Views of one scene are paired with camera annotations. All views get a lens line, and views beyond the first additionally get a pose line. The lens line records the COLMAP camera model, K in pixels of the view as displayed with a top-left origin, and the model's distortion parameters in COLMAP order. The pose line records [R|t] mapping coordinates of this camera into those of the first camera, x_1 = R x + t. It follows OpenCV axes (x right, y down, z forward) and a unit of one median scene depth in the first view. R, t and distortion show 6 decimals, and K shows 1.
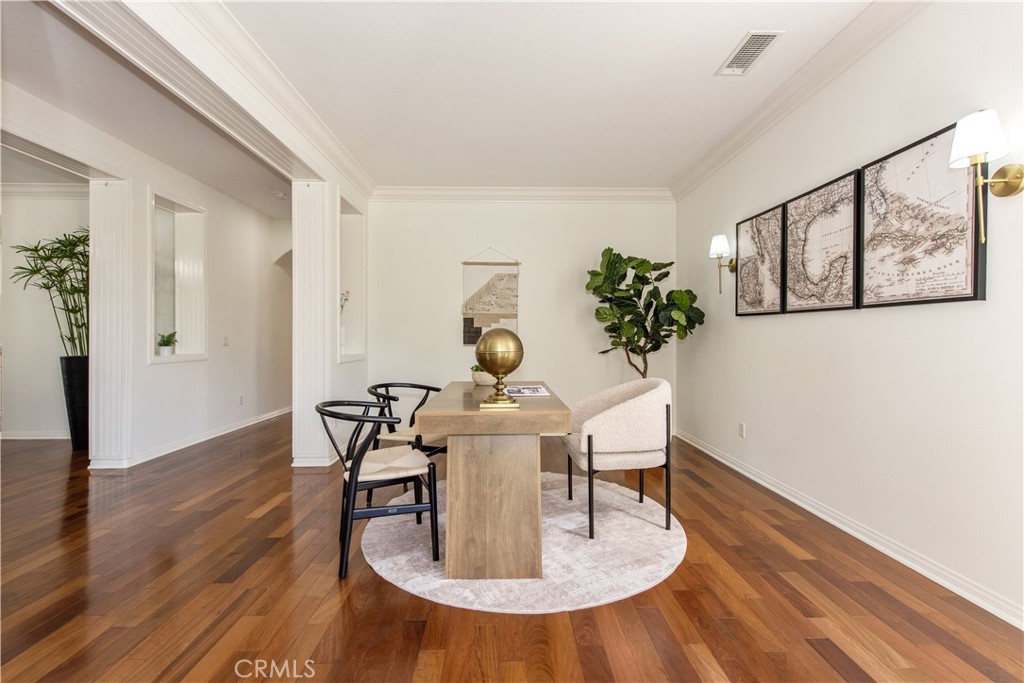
lens RADIAL K [[445.9, 0, 512.0], [0, 445.9, 341.5], [0, 0, 1]] dist [0.000685, -0.000141]
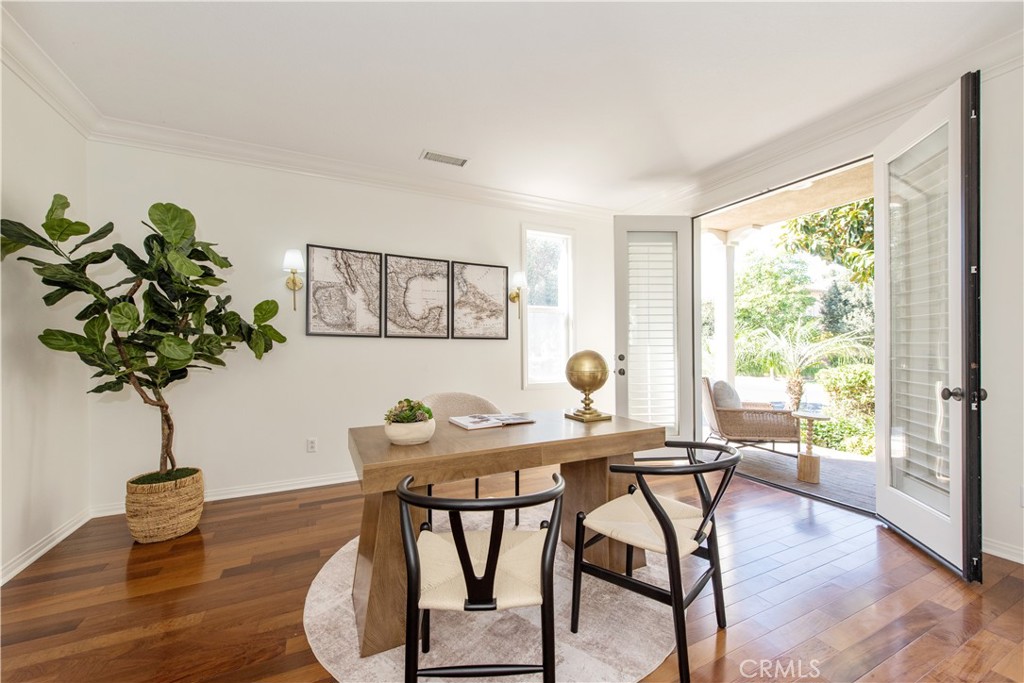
lens RADIAL K [[401.0, 0, 508.9], [0, 401.0, 334.9], [0, 0, 1]] dist [0.002638, 0.000226]
pose [[-0.416377, 0.041932, 0.908225, -0.730192], [0.014259, 0.999114, -0.039592, -0.021149], [-0.909080, -0.003535, -0.416606, 1.368194]]
